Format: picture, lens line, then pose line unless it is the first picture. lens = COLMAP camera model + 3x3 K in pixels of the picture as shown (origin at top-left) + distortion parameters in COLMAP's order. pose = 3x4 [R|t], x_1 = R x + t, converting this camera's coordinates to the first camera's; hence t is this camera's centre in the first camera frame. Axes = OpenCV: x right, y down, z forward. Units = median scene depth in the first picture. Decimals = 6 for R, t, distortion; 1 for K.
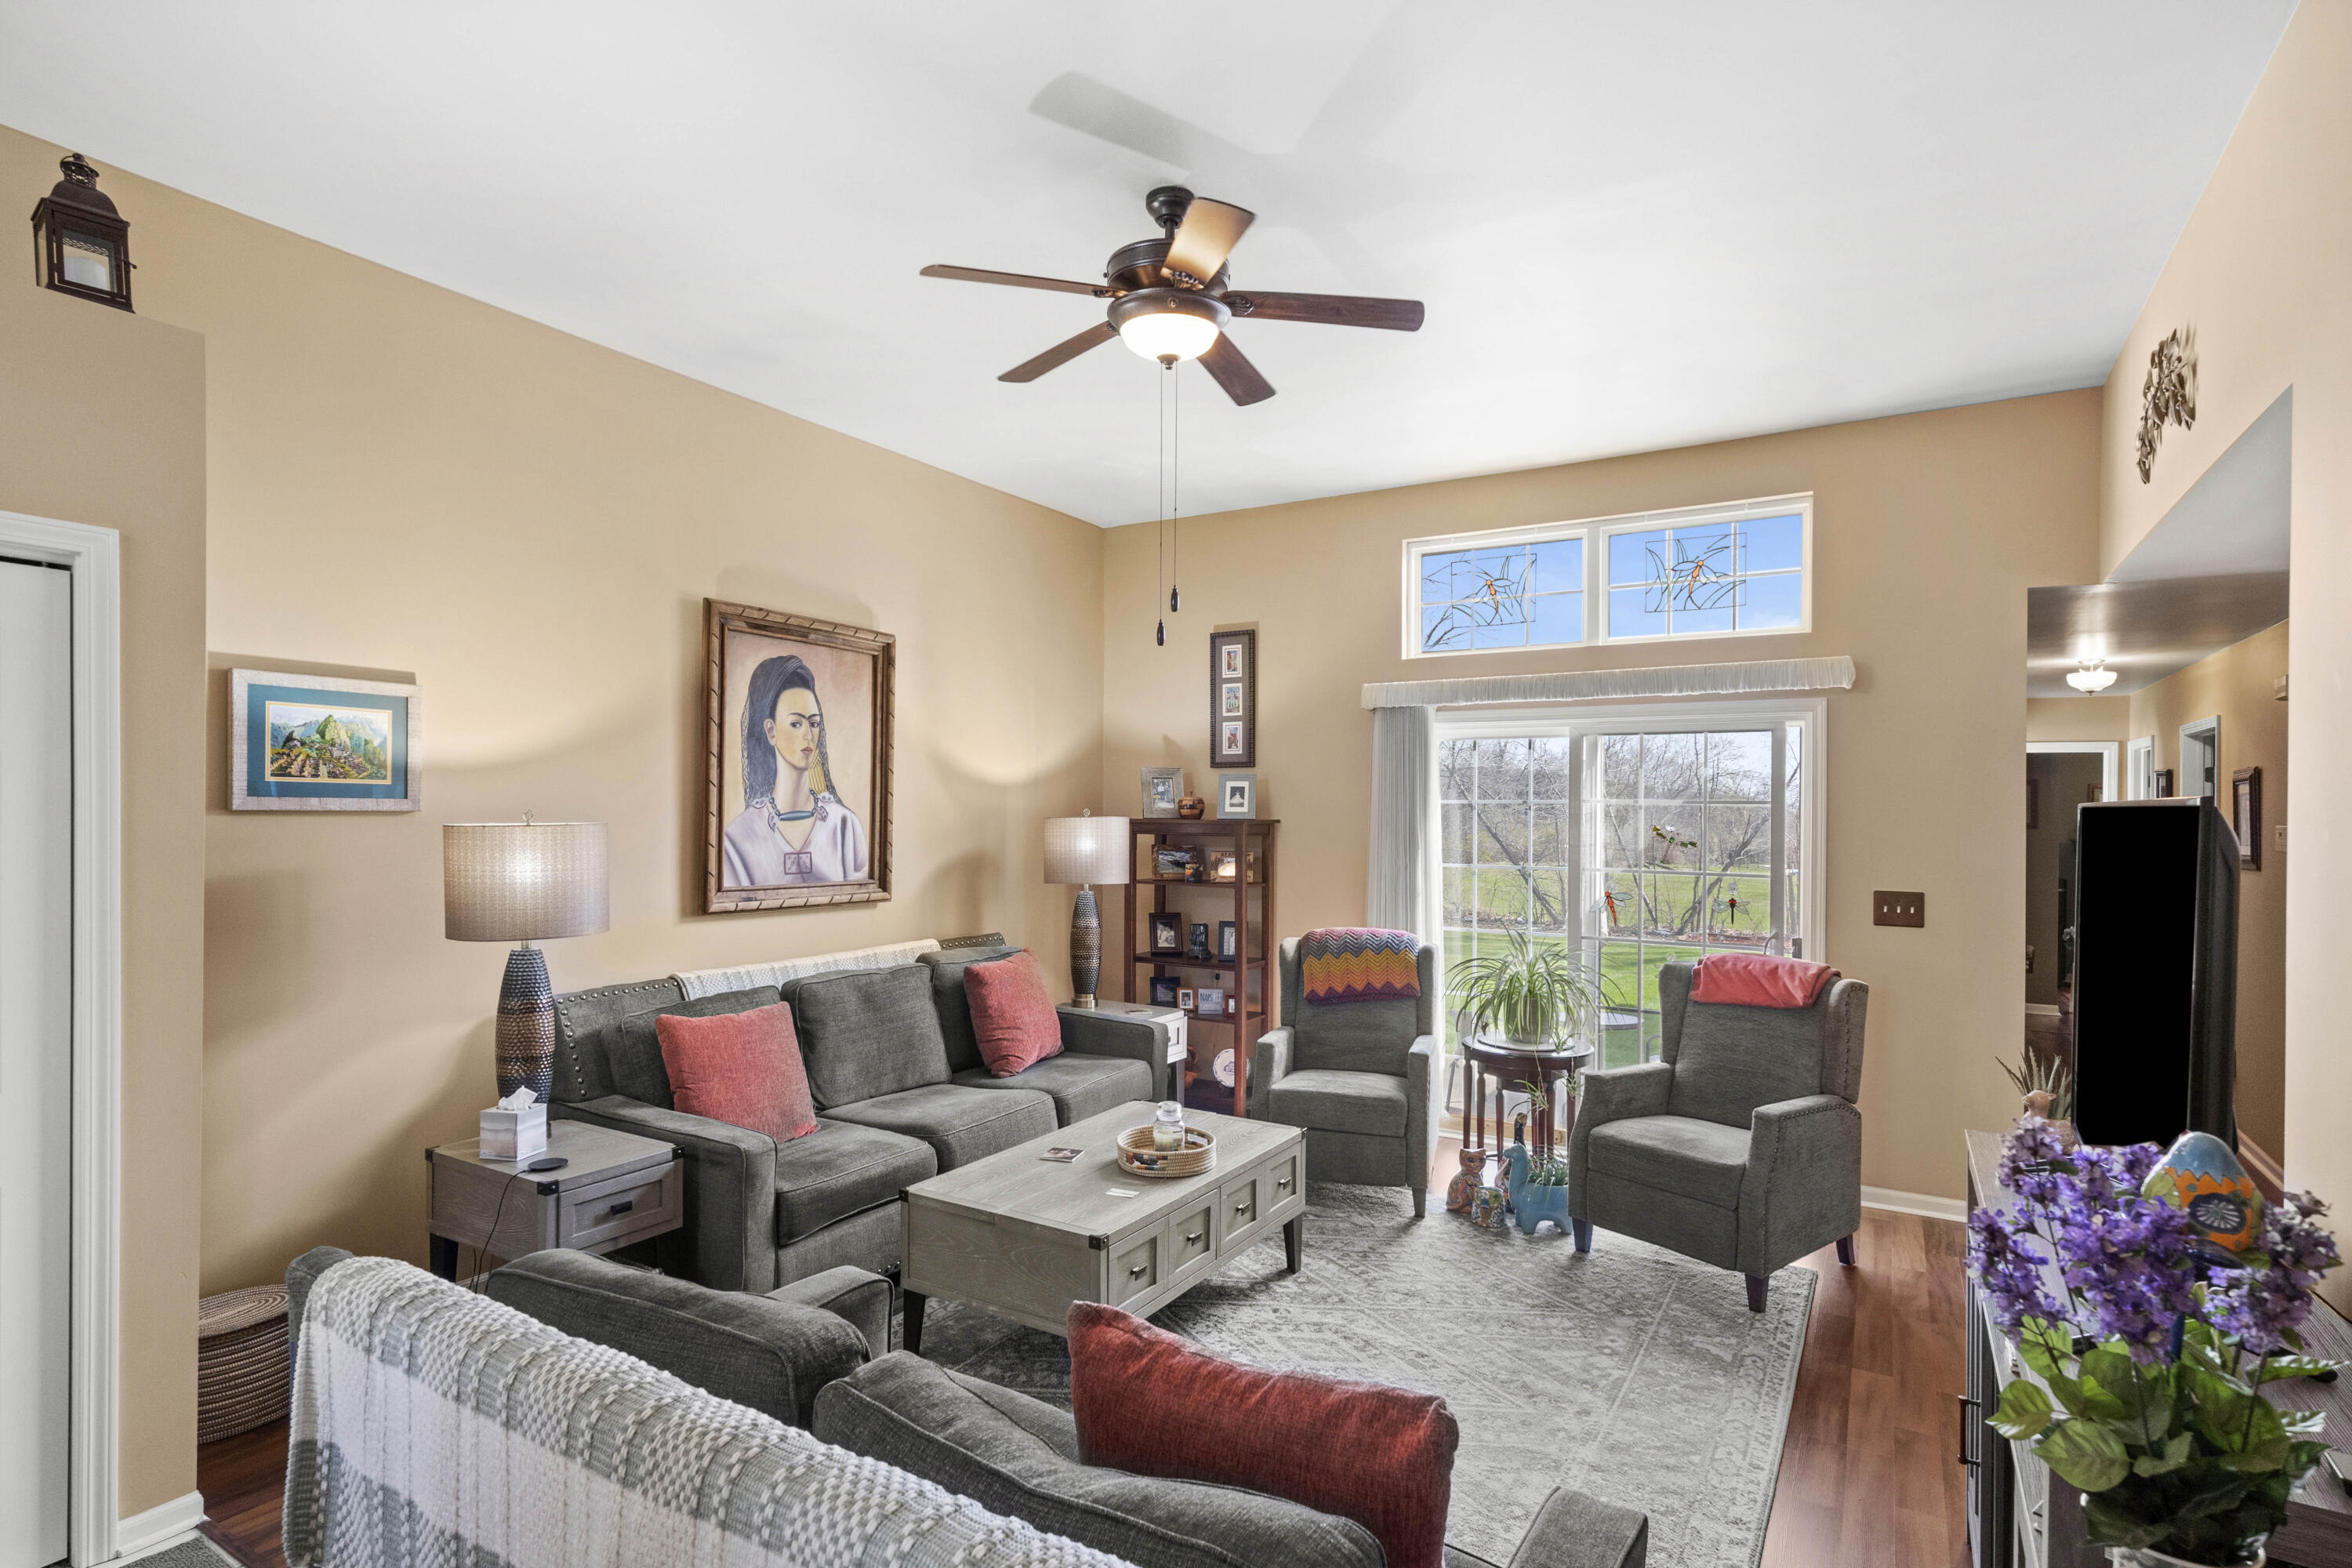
lens RADIAL K [[1172.7, 0, 1194.5], [0, 1172.7, 816.0], [0, 0, 1]] dist [0.000180, 0.000458]
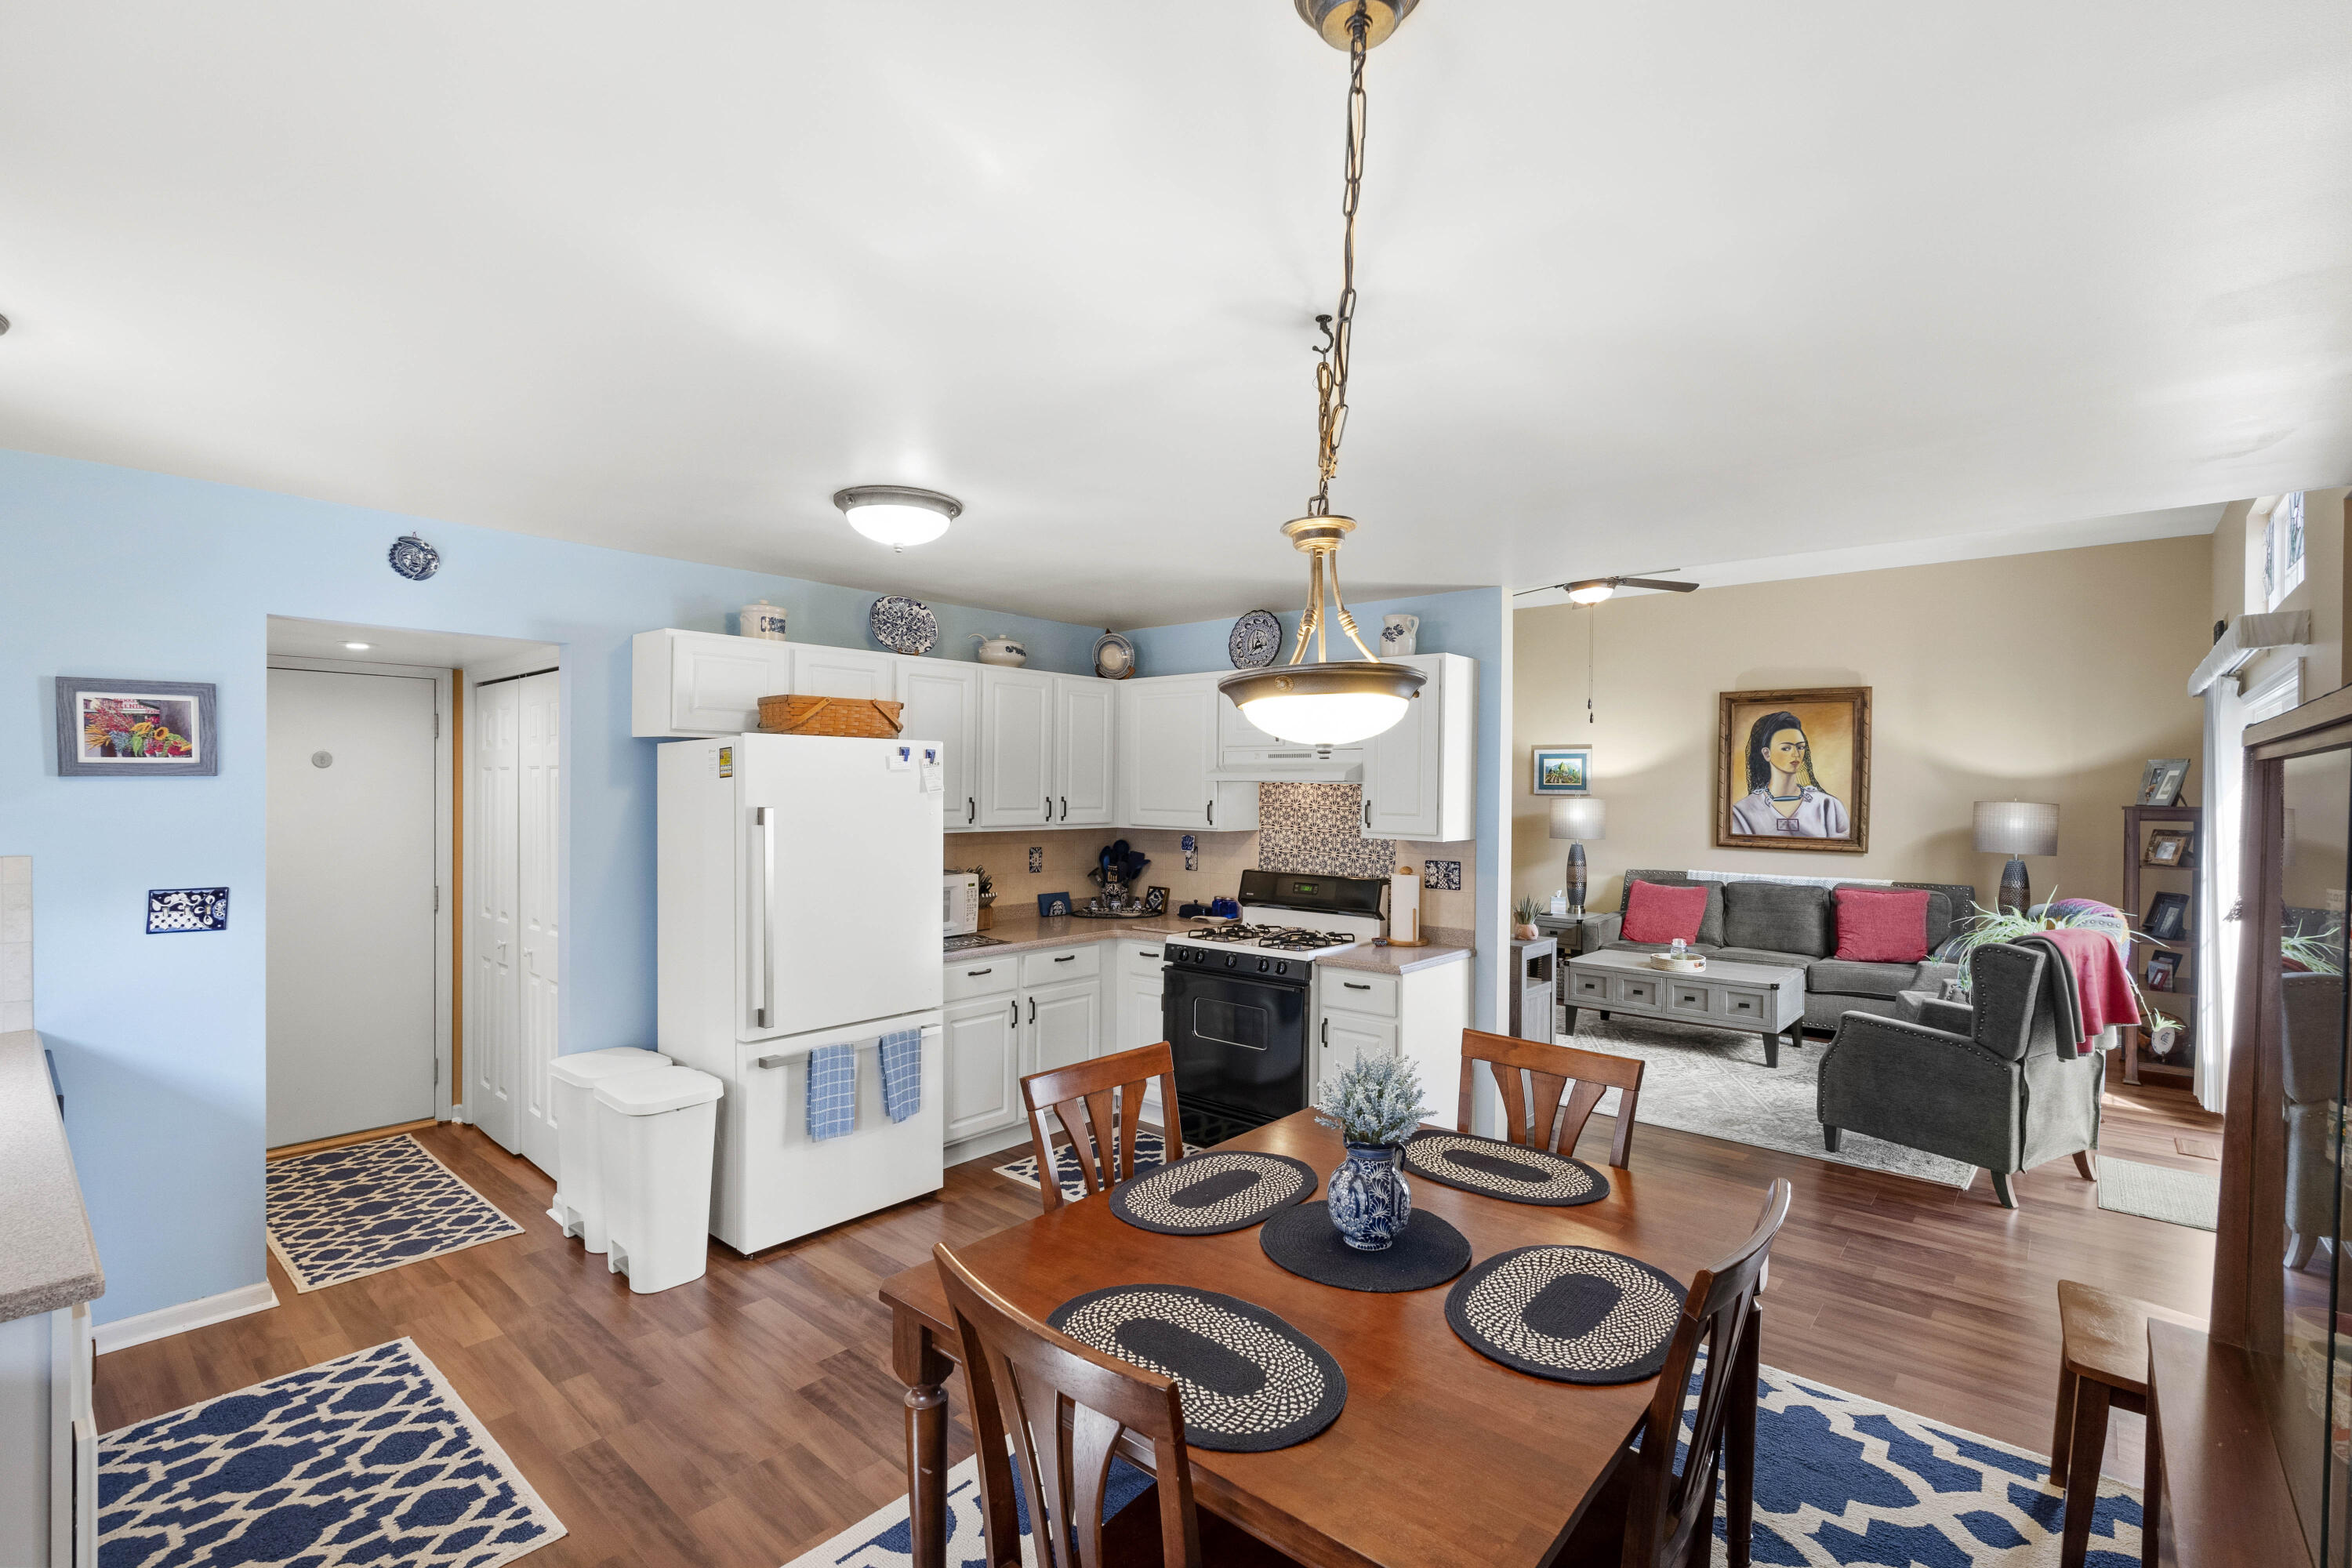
lens RADIAL K [[1052.0, 0, 1176.8], [0, 1052.0, 794.5], [0, 0, 1]] dist [-0.000669, -0.000154]
pose [[-0.173570, -0.003918, -0.984814, 1.446330], [-0.016731, 0.999859, -0.001029, 0.010965], [0.984679, 0.016298, -0.173611, 0.349656]]
